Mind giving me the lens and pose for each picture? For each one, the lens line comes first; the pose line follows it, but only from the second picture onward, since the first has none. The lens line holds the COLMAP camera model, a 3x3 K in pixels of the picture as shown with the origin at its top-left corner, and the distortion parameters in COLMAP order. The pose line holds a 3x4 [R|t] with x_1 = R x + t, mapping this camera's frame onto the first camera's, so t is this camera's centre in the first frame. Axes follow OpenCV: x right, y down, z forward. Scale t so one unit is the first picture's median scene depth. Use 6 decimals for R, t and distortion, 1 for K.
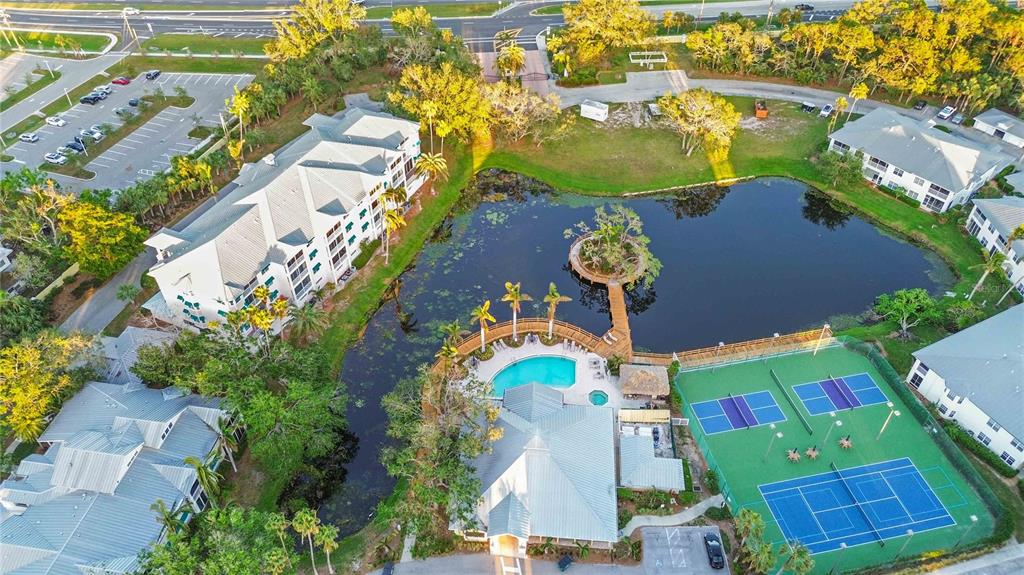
lens RADIAL K [[723.6, 0, 512.4], [0, 723.6, 282.8], [0, 0, 1]] dist [0.065238, -0.060675]
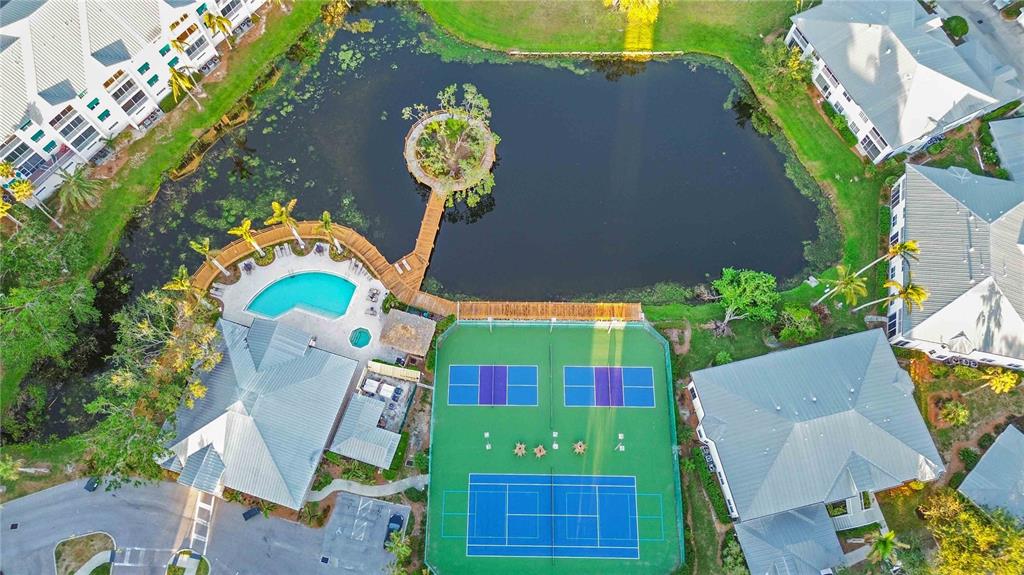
lens RADIAL K [[723.6, 0, 512.4], [0, 723.6, 282.8], [0, 0, 1]] dist [0.065238, -0.060675]
pose [[0.974791, 0.210329, -0.074460, 0.347476], [-0.151747, 0.869614, 0.469834, -0.360792], [0.163571, -0.446691, 0.879609, 0.209399]]
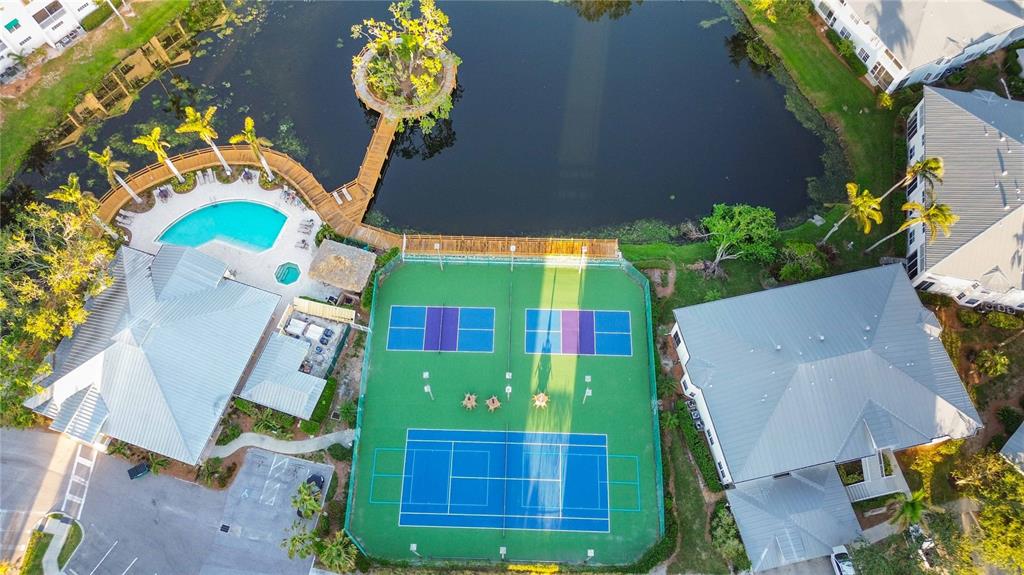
lens RADIAL K [[723.6, 0, 512.4], [0, 723.6, 282.8], [0, 0, 1]] dist [0.065238, -0.060675]
pose [[0.971070, 0.218680, -0.095930, 0.417118], [-0.162282, 0.899037, 0.406690, -0.192944], [0.175180, -0.379357, 0.908516, 0.278287]]
